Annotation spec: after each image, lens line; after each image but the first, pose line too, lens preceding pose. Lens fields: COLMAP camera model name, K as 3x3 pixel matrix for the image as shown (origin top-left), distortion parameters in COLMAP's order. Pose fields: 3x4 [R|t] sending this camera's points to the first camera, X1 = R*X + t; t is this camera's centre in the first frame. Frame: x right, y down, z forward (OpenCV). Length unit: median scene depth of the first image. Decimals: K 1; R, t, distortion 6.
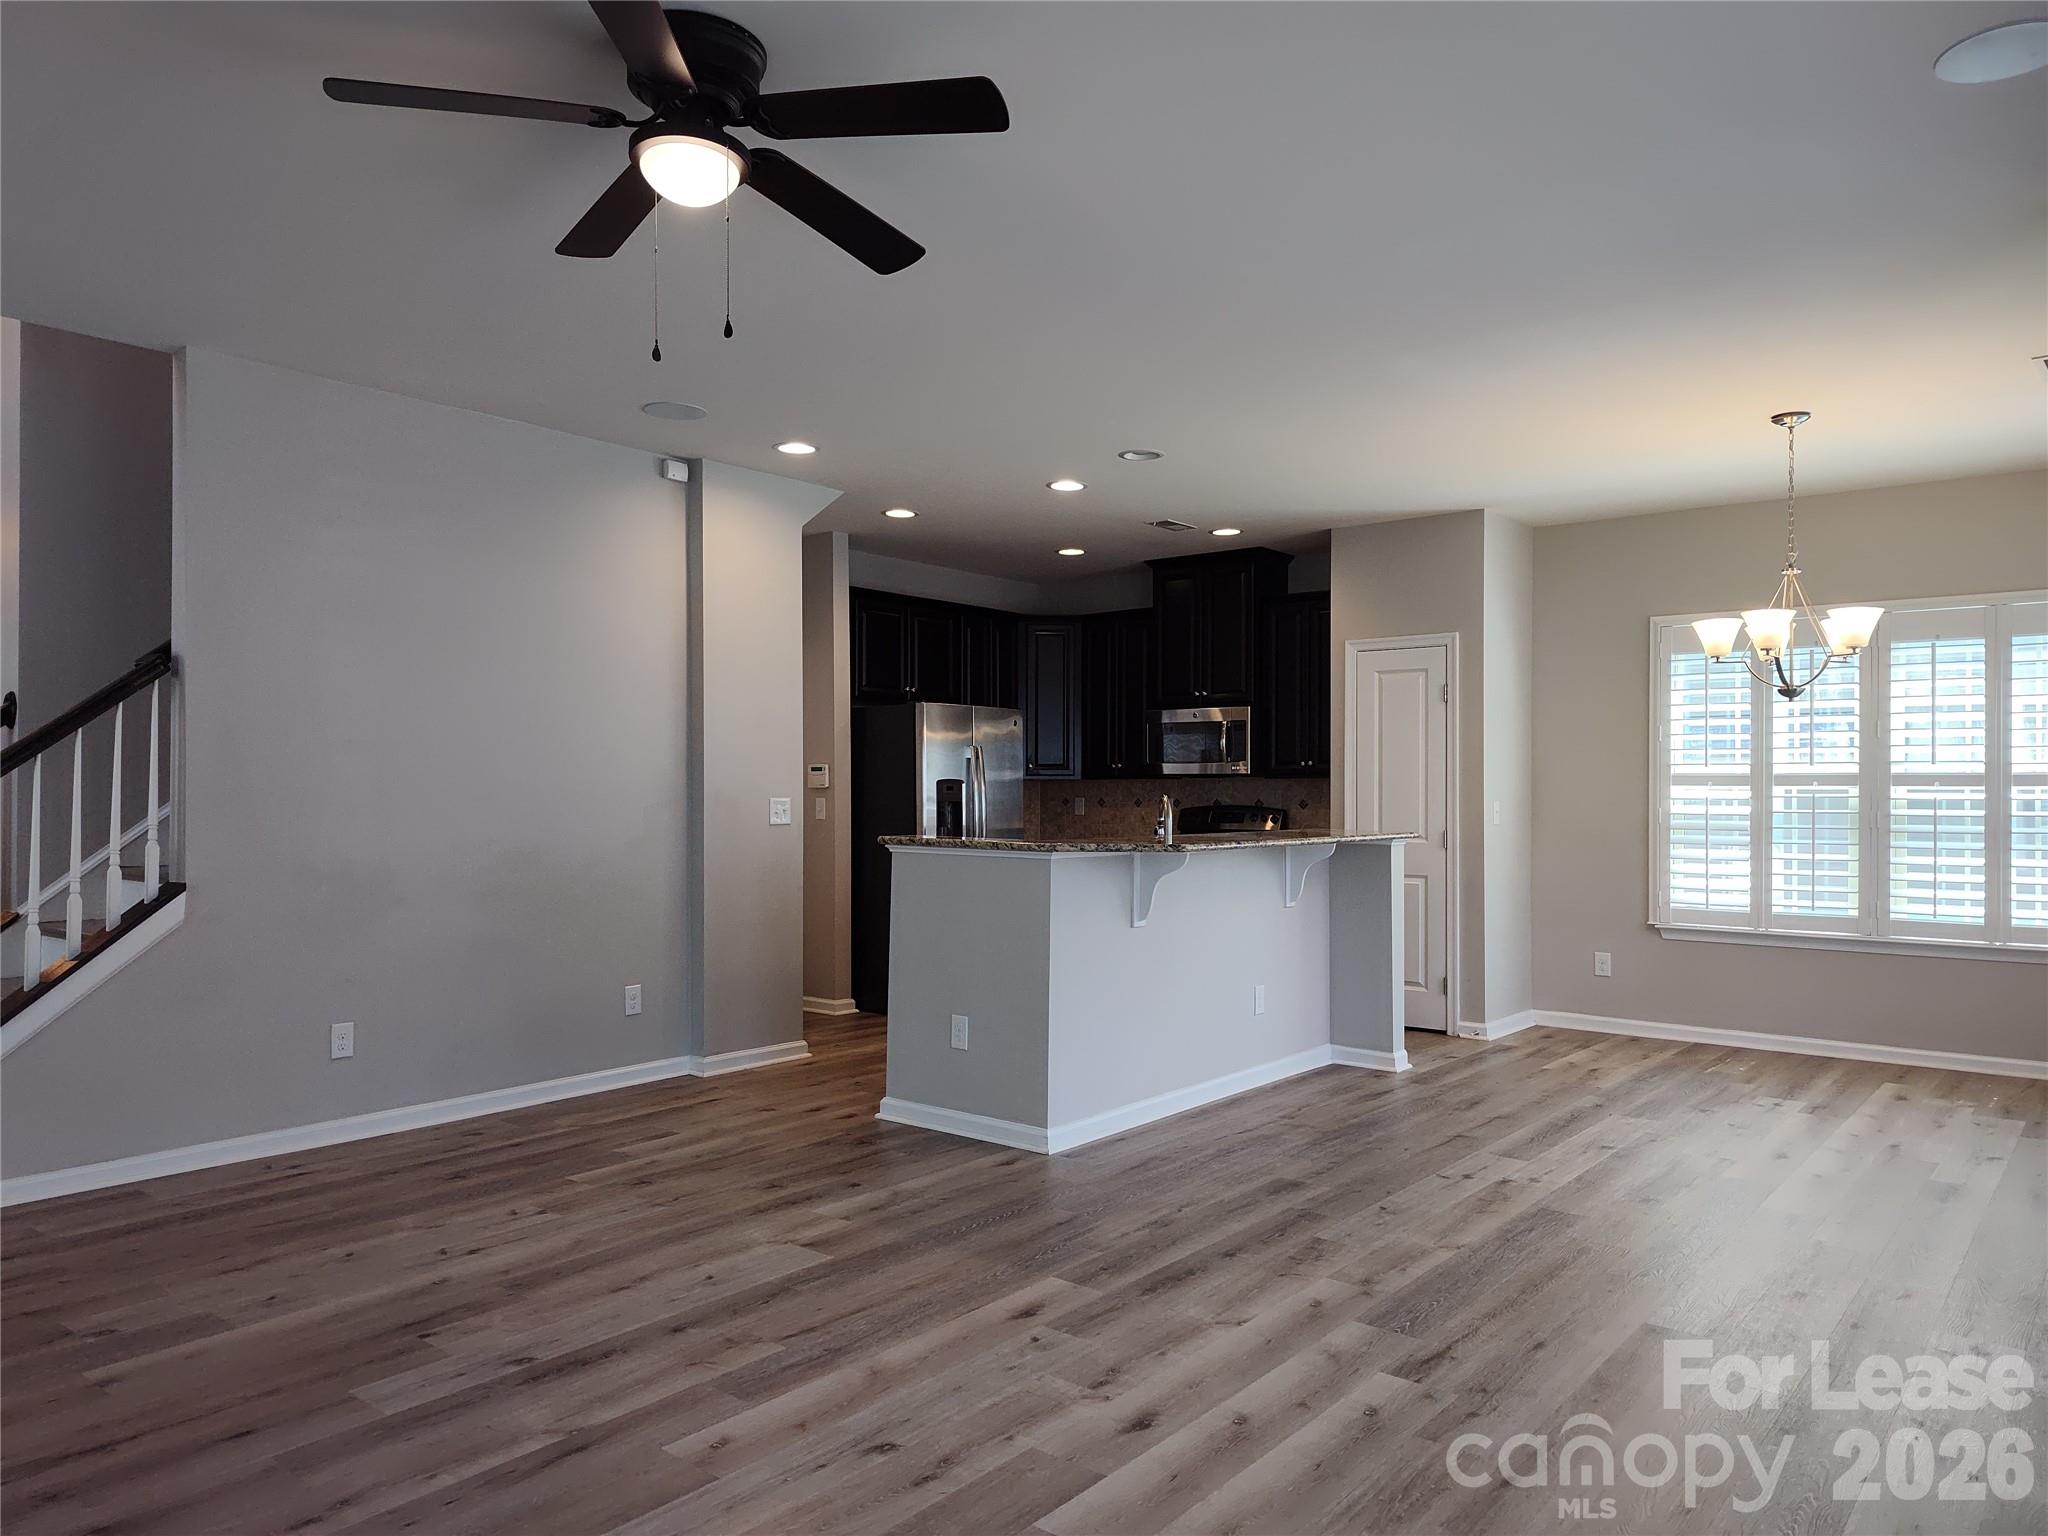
lens RADIAL K [[1394.5, 0, 1028.2], [0, 1394.5, 781.9], [0, 0, 1]] dist [0.064129, -0.071891]
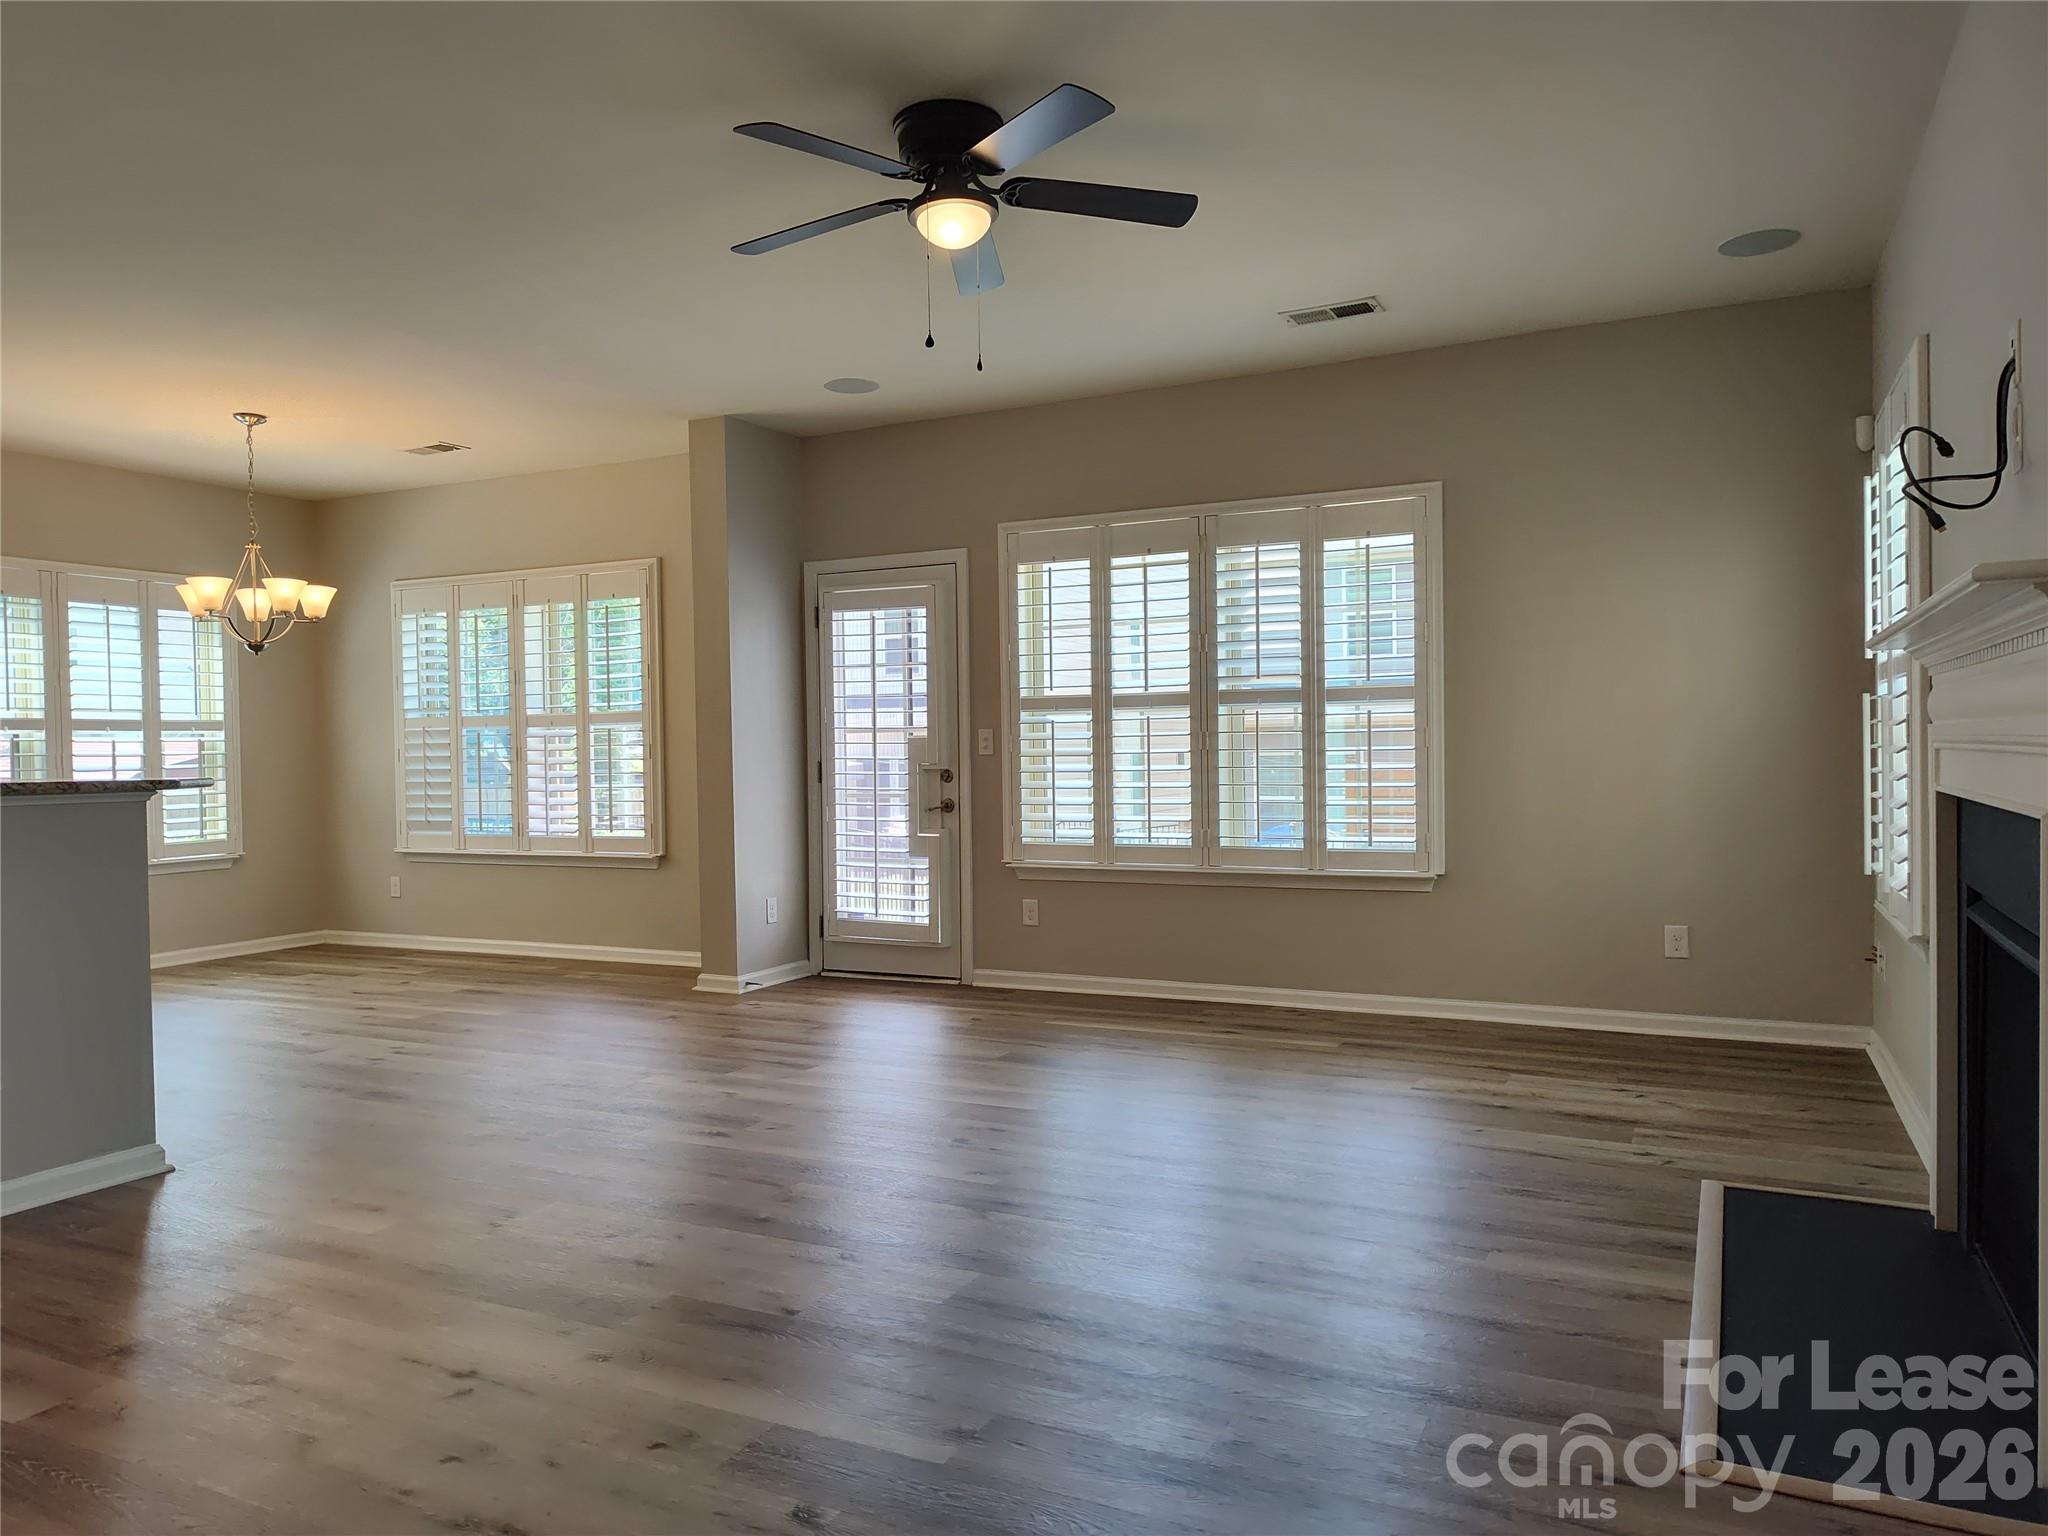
lens RADIAL K [[1394.5, 0, 1028.2], [0, 1394.5, 781.9], [0, 0, 1]] dist [0.064129, -0.071891]
pose [[-0.222126, -0.024731, 0.974704, -0.917224], [0.010092, 0.999566, 0.027661, 0.029116], [-0.974966, 0.015981, -0.221780, 0.736175]]
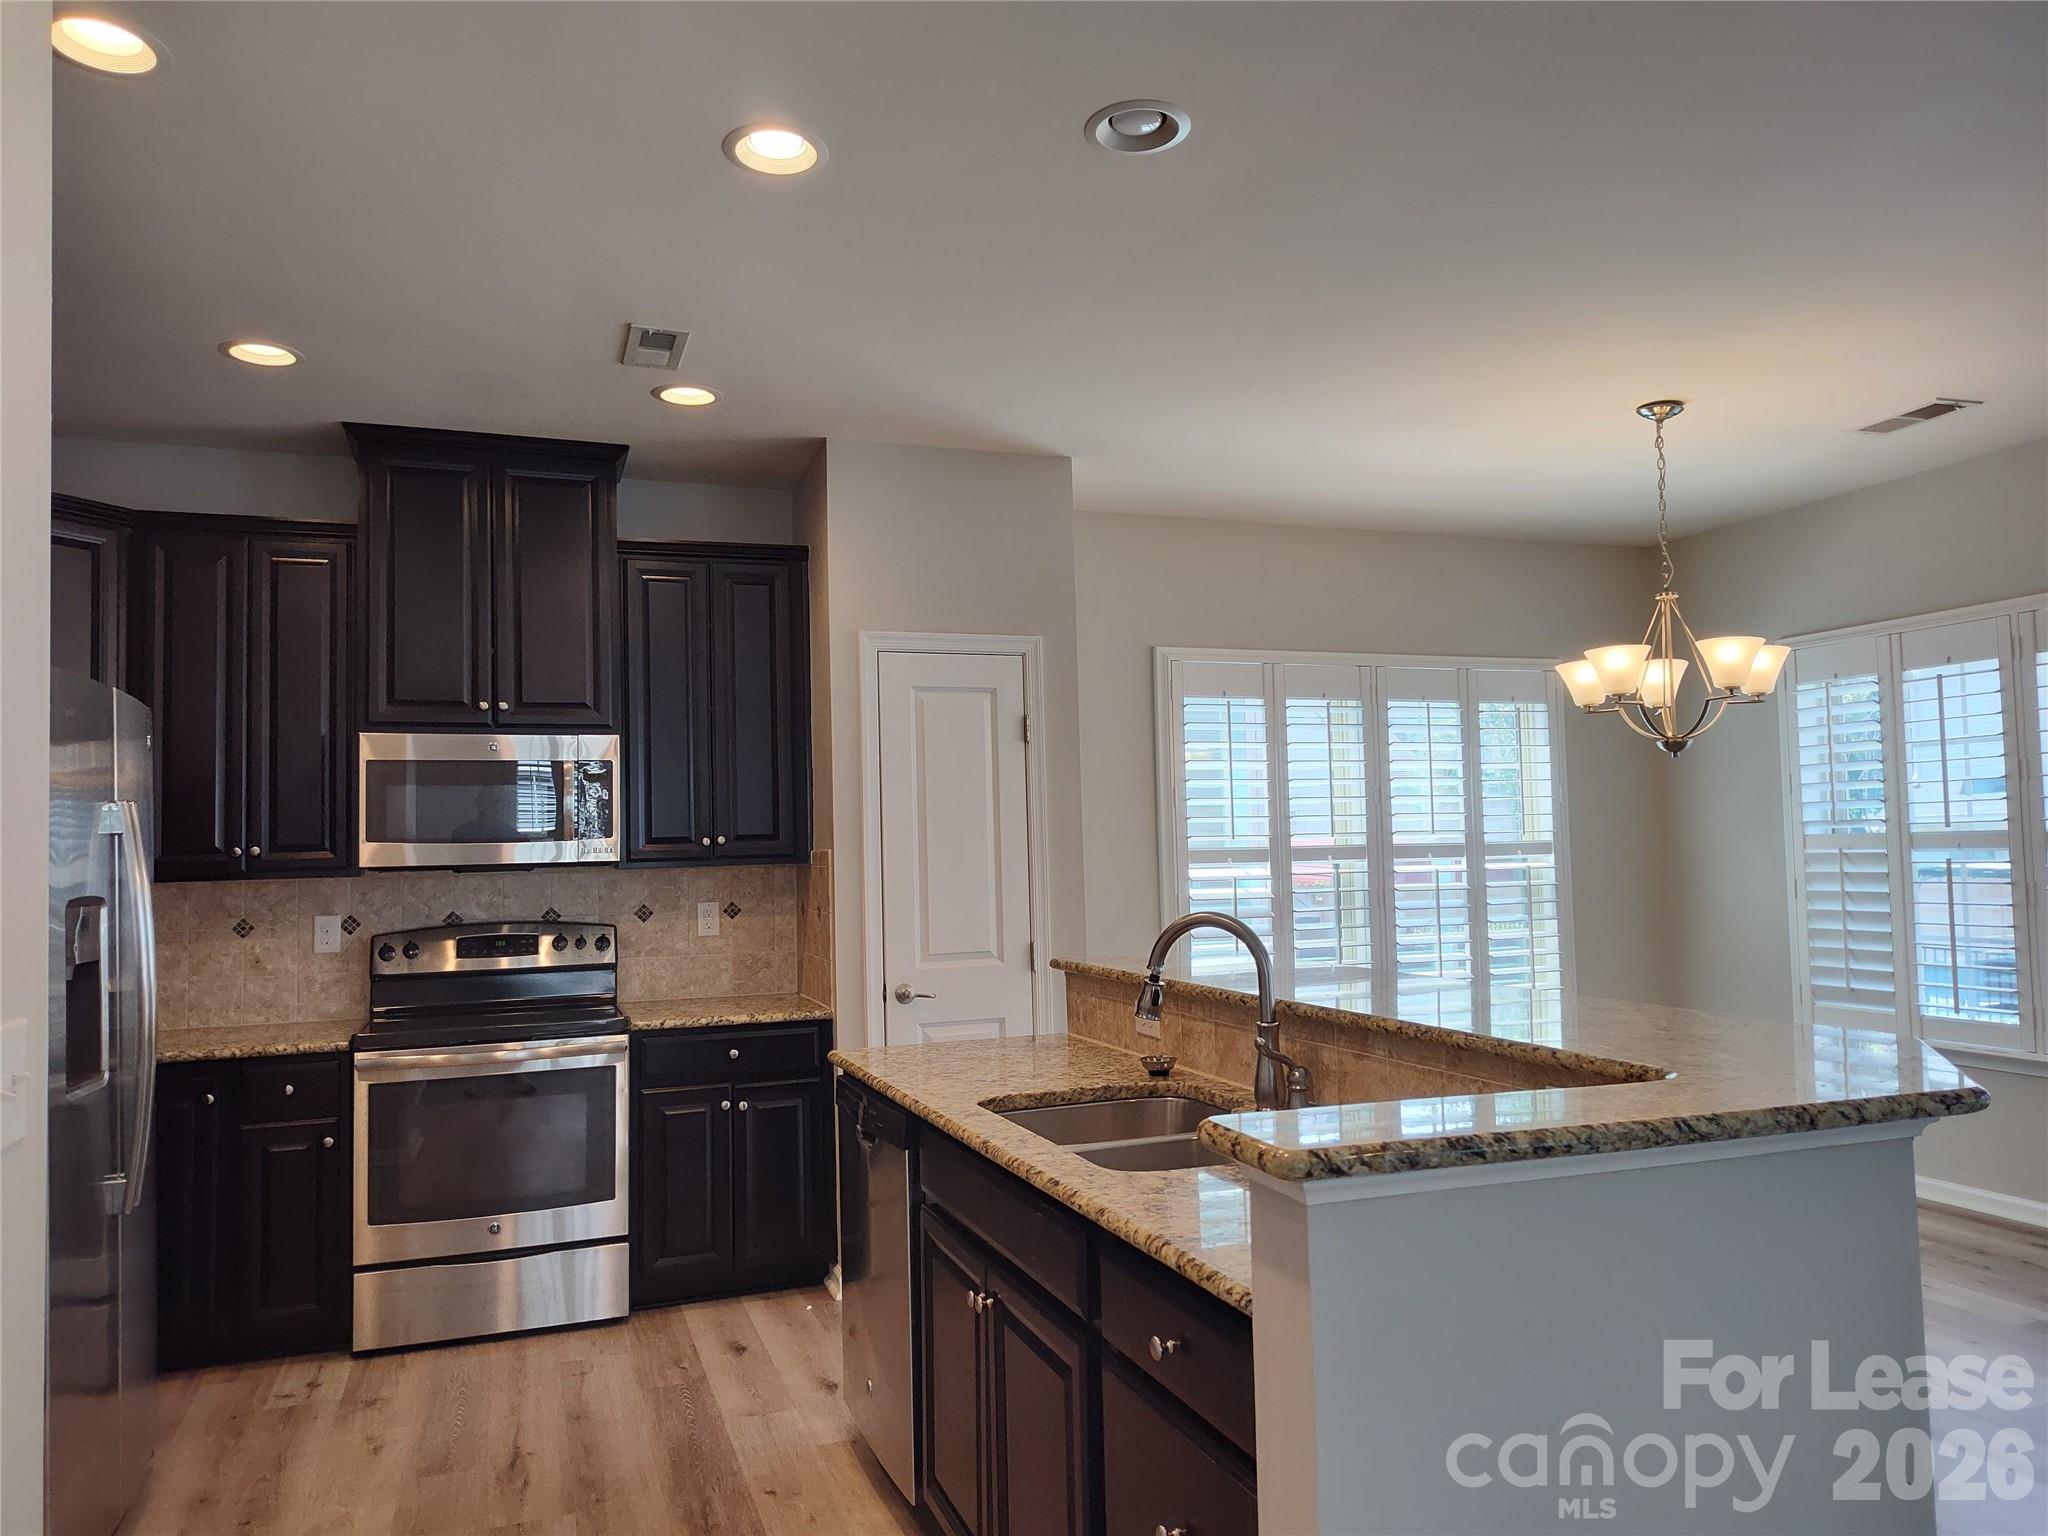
lens RADIAL K [[1433.6, 0, 1020.9], [0, 1433.6, 786.2], [0, 0, 1]] dist [0.080306, -0.090270]
pose [[0.513897, 0.023179, 0.857538, -0.423795], [0.020370, 0.999023, -0.039210, -0.017370], [-0.857610, 0.037618, 0.512923, 1.049158]]
